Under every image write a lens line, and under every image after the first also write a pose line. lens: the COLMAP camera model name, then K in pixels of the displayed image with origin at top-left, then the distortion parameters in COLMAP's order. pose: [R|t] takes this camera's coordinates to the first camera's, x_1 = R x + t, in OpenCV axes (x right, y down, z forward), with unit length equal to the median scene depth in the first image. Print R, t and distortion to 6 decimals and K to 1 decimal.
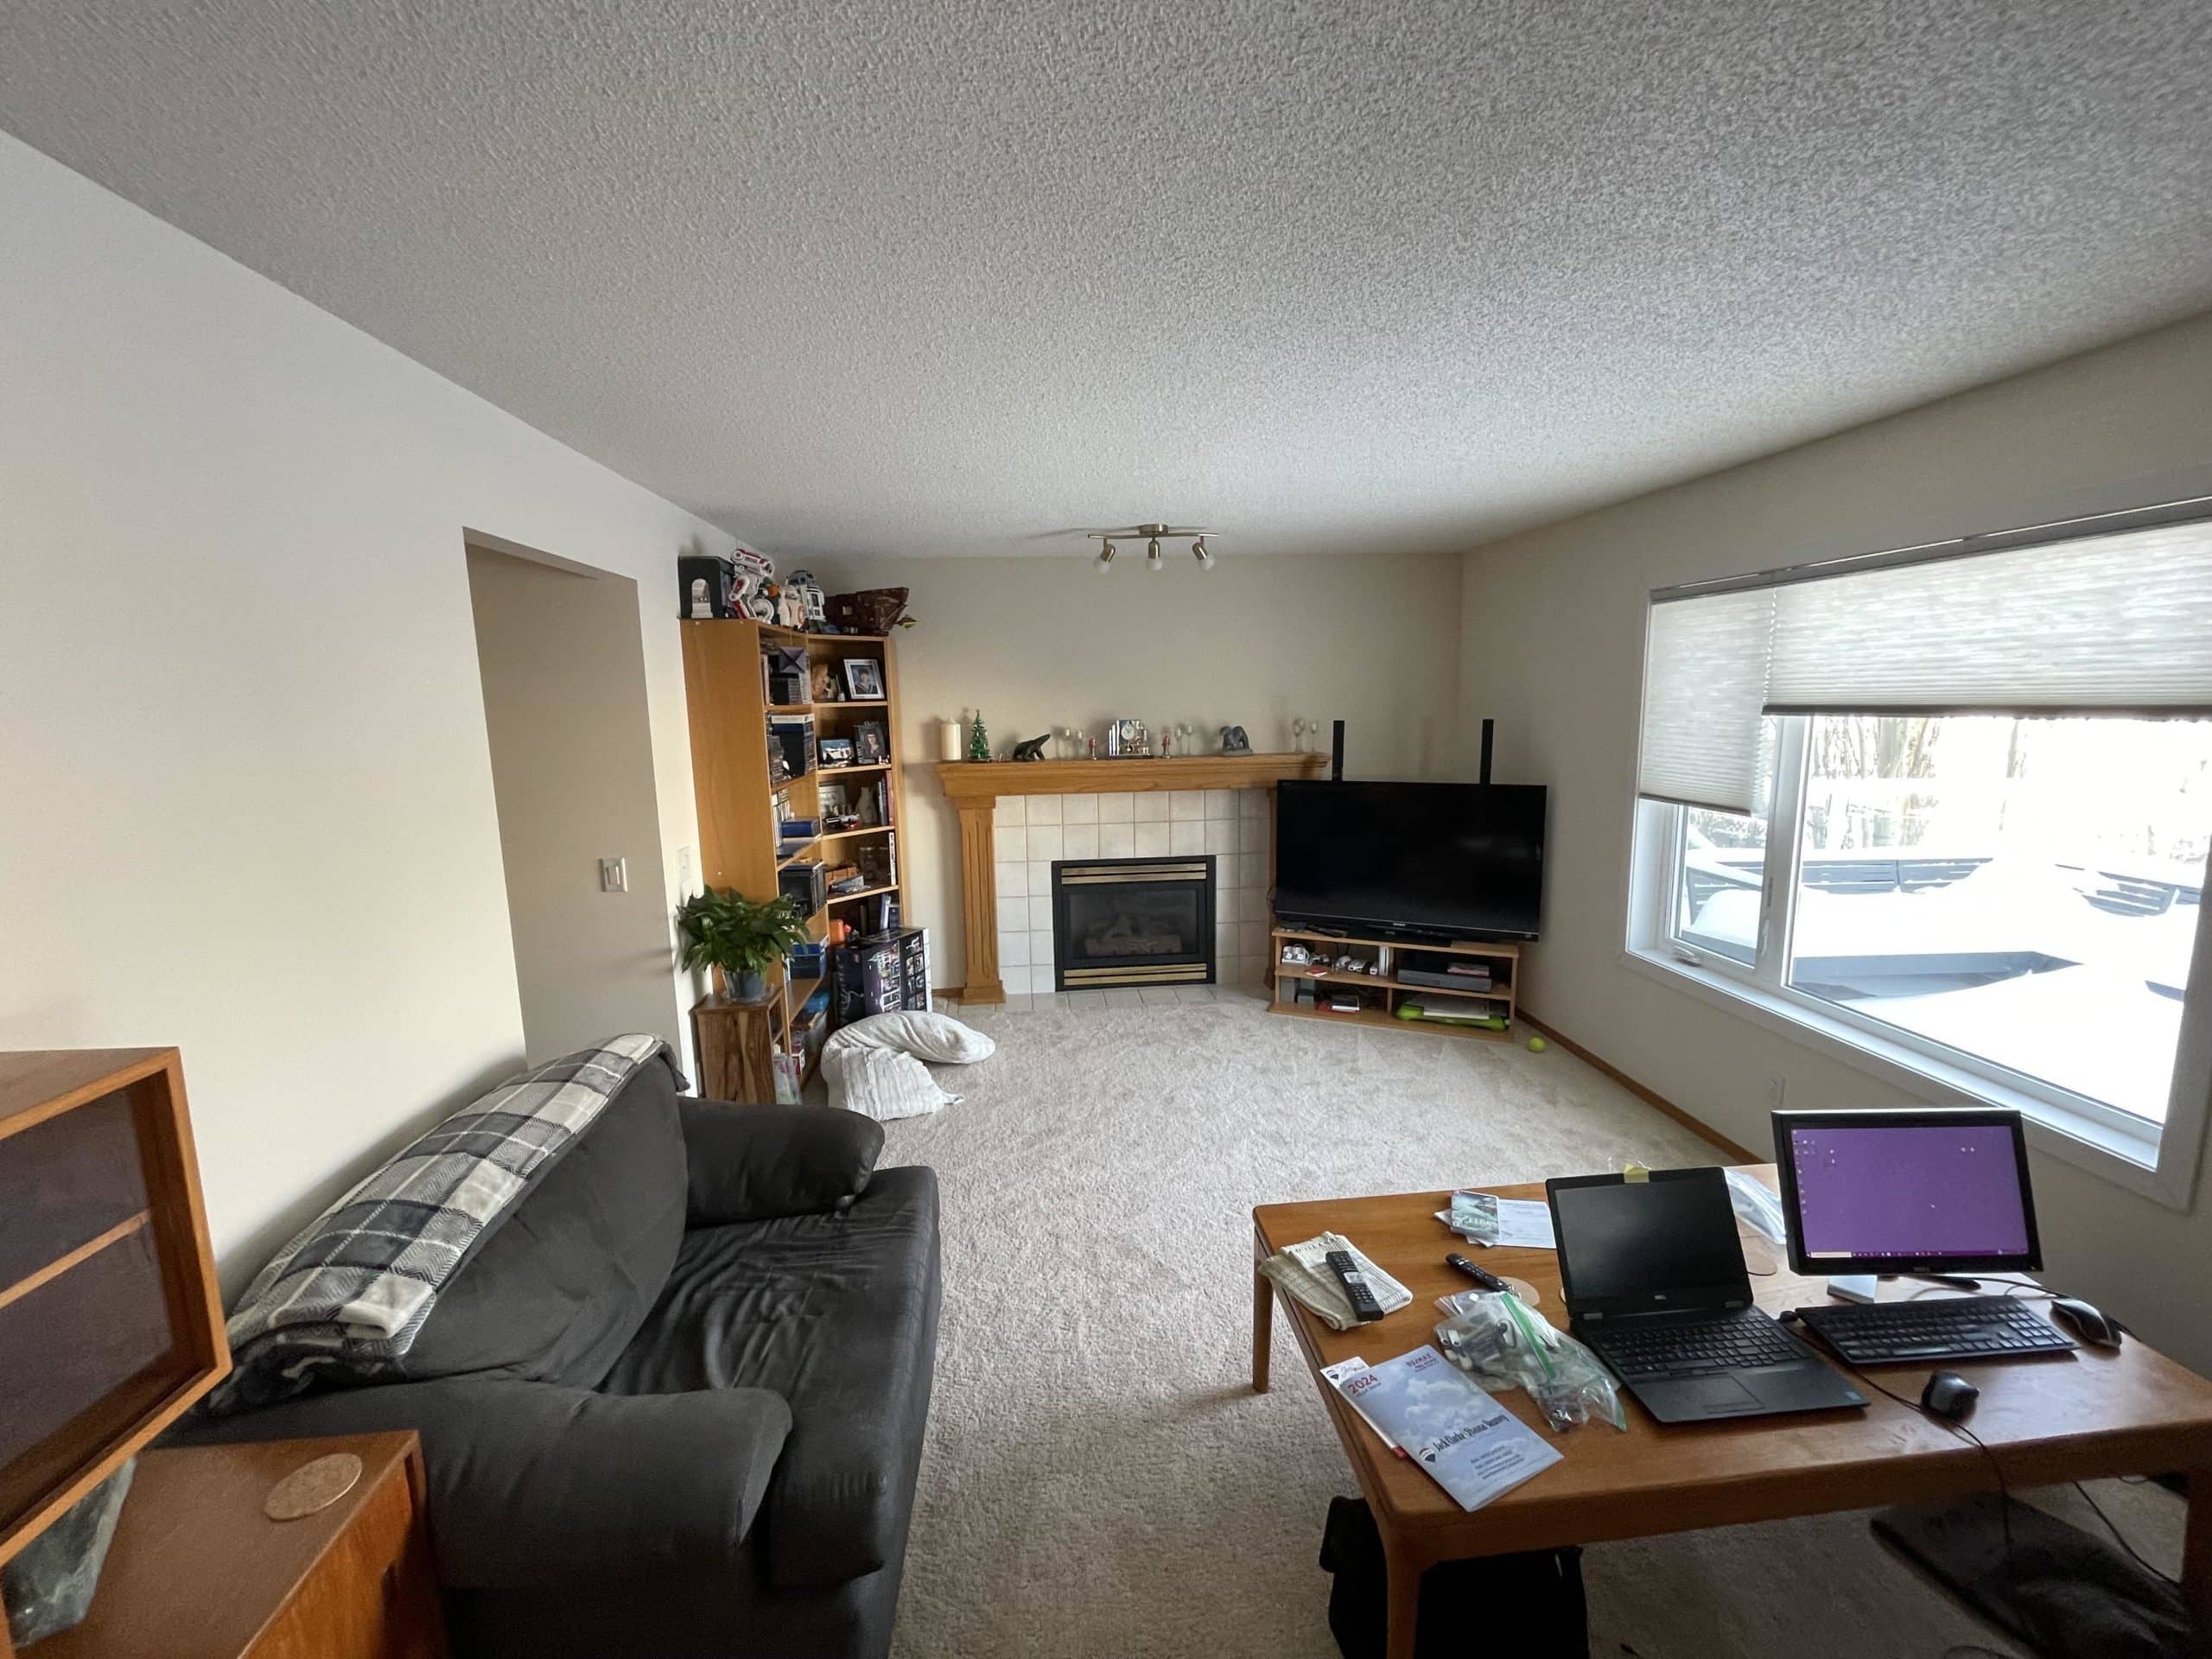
lens RADIAL K [[891.8, 0, 1097.8], [0, 891.8, 825.3], [0, 0, 1]] dist [-0.000732, -0.000361]
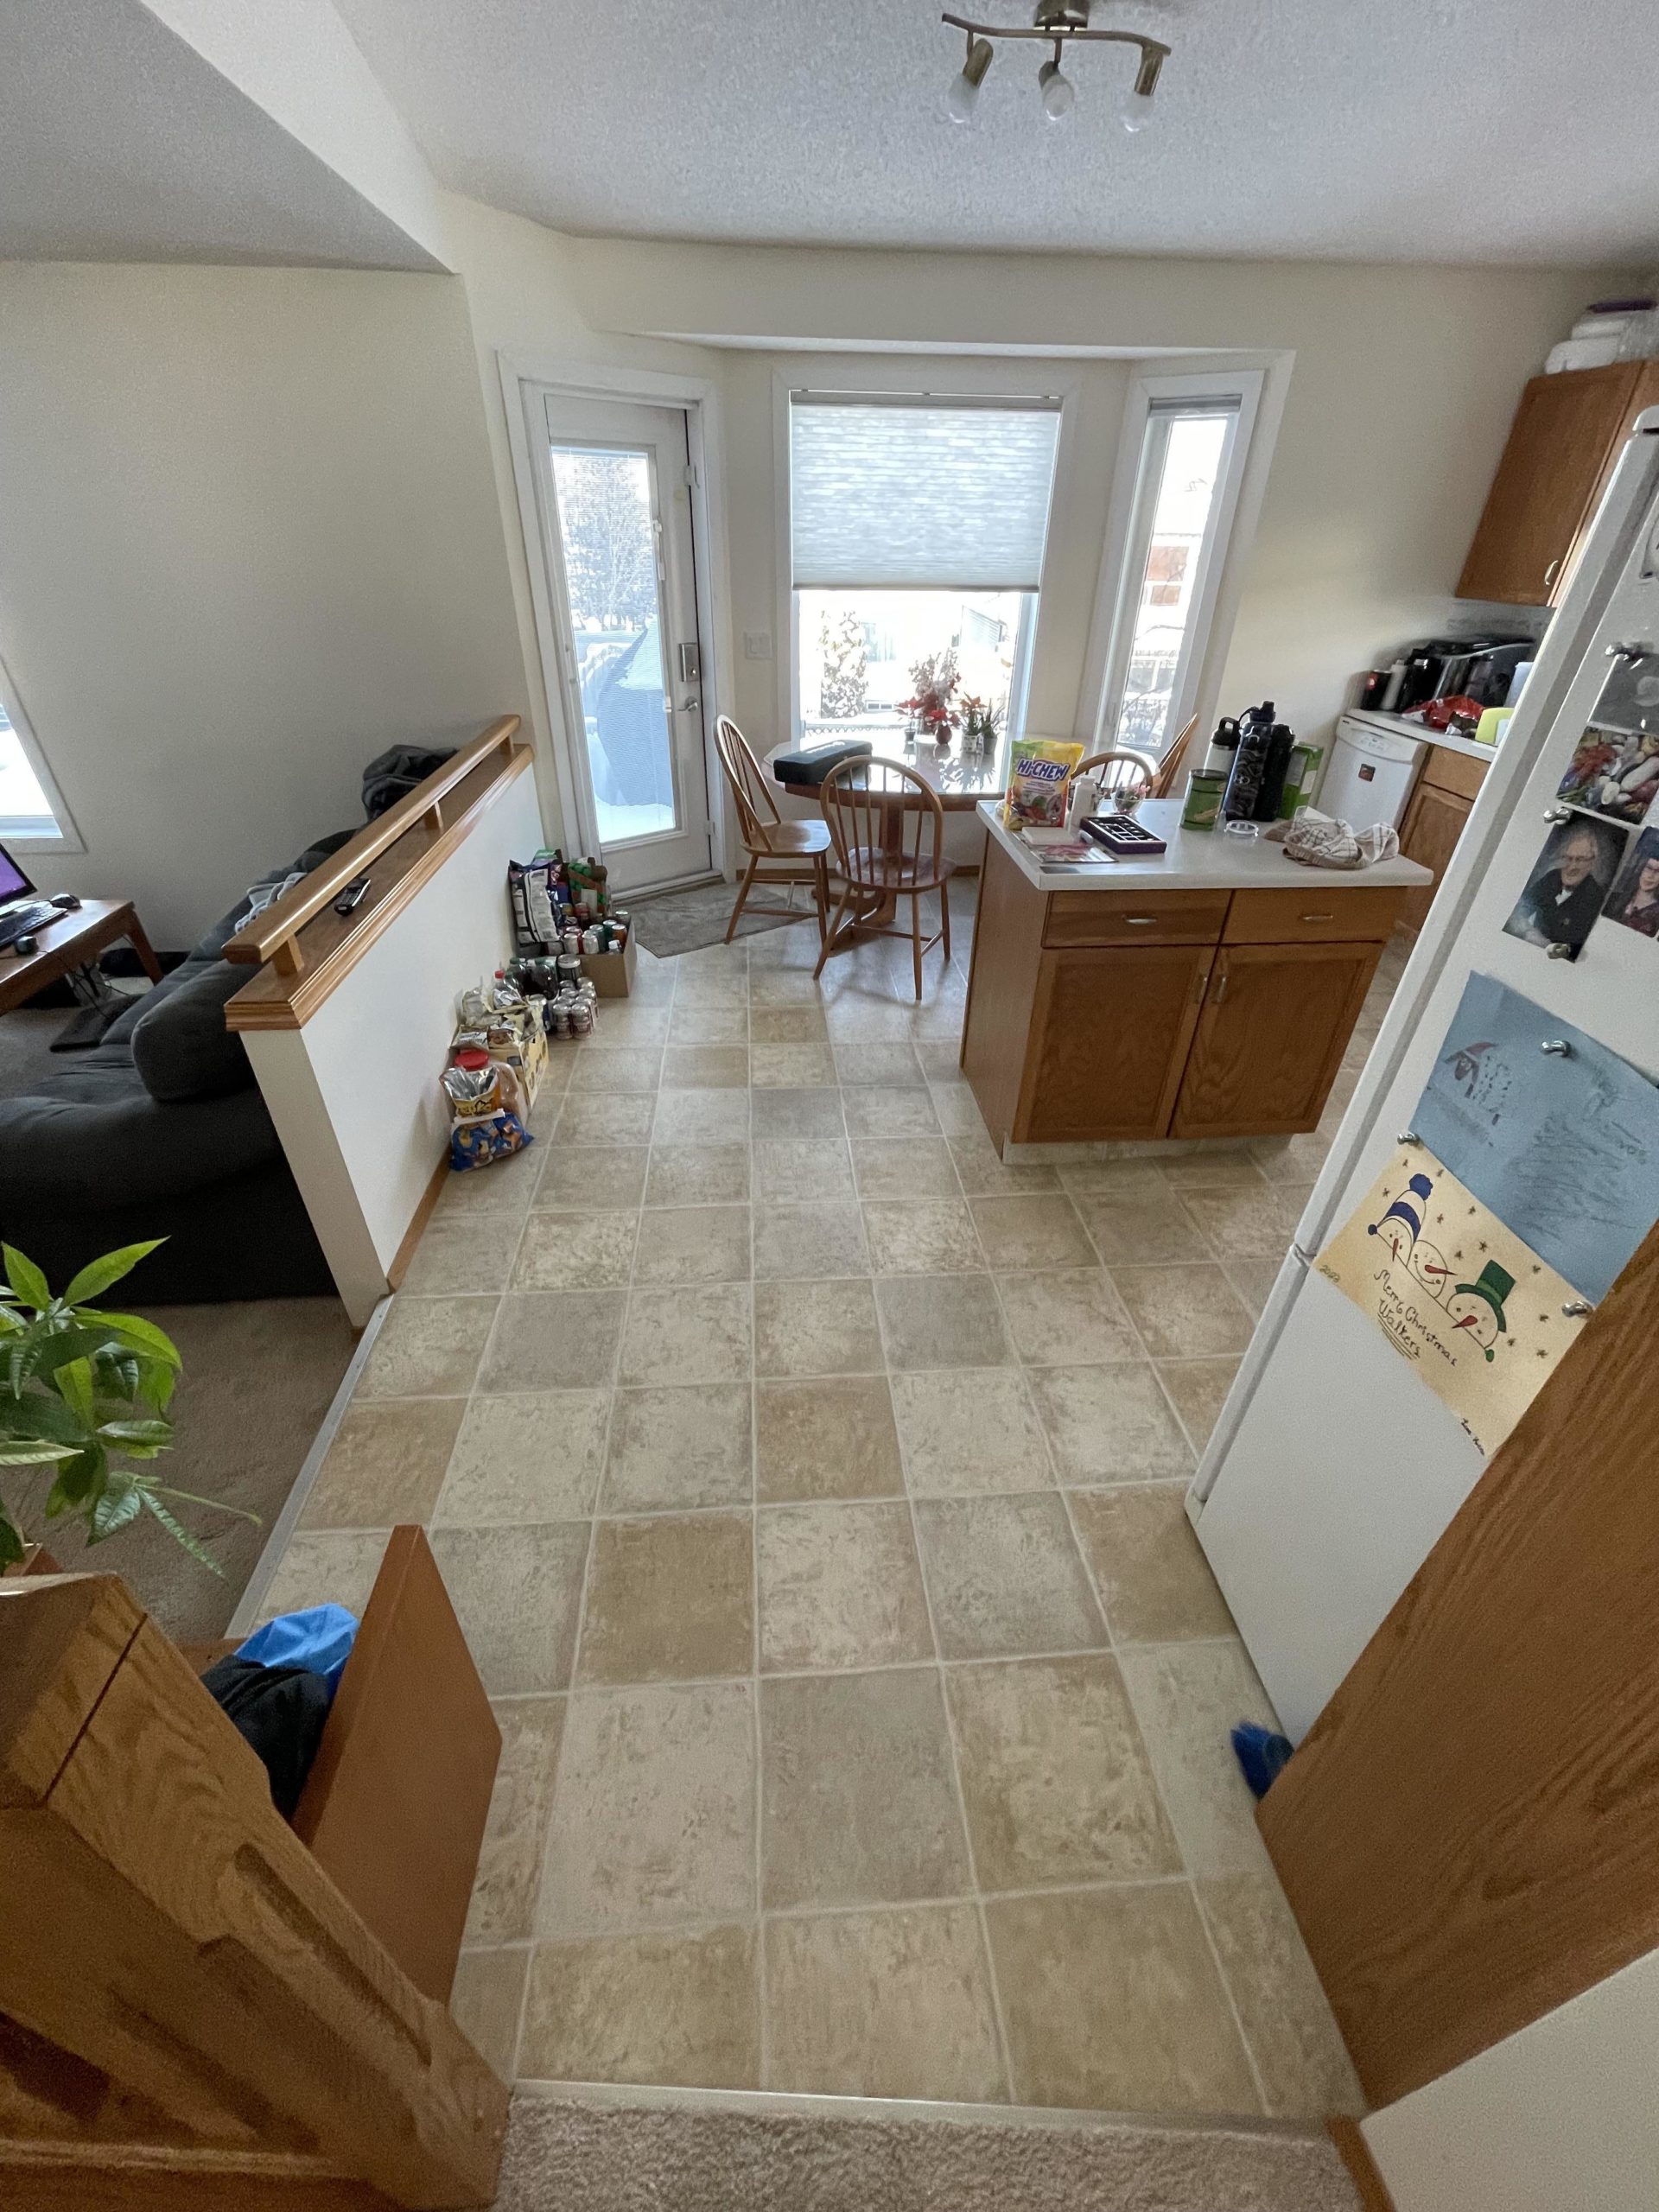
lens RADIAL K [[891.8, 0, 829.6], [0, 891.8, 1103.6], [0, 0, 1]] dist [-0.000732, -0.000361]
pose [[-0.002368, -0.526584, 0.850120, -0.330358], [0.134694, 0.842207, 0.522058, 0.041609], [-0.990884, 0.115742, 0.068933, -0.313160]]
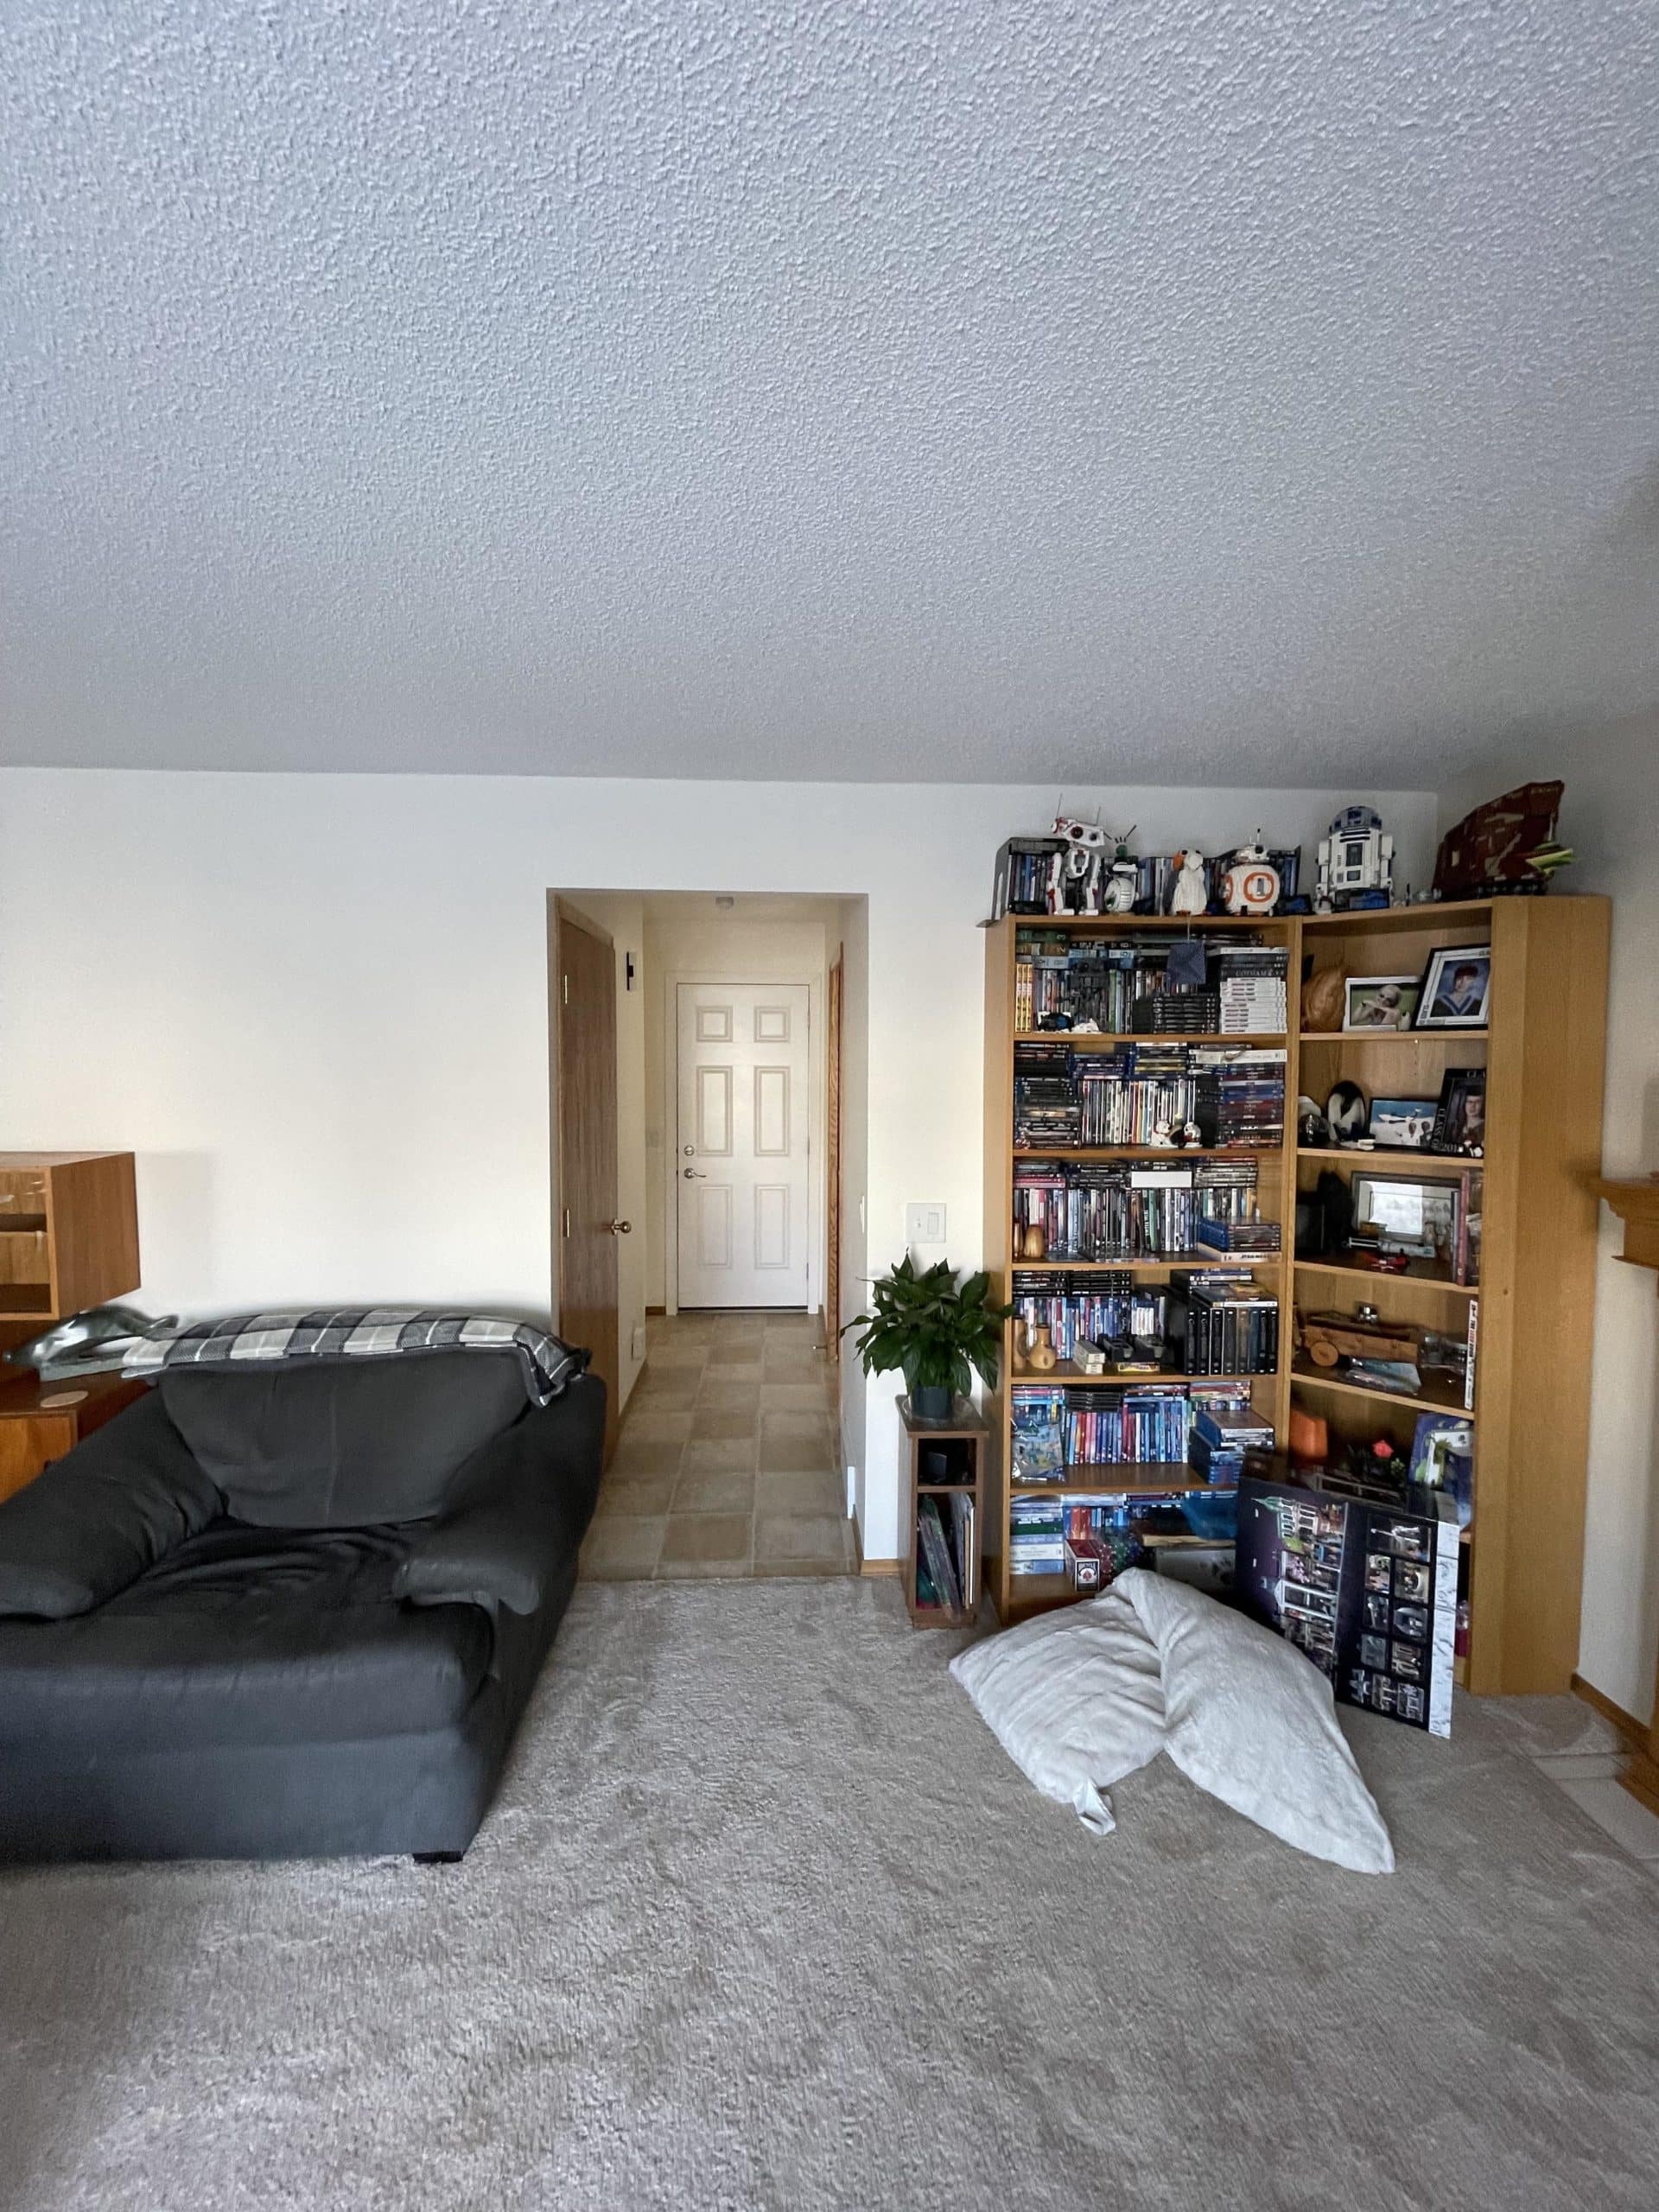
lens RADIAL K [[891.8, 0, 829.8], [0, 891.8, 1105.2], [0, 0, 1]] dist [-0.000732, -0.000361]
pose [[-0.047536, 0.054924, -0.997358, 0.264741], [-0.152374, 0.986402, 0.061583, -0.074070], [0.987179, 0.154899, -0.038520, 0.677078]]
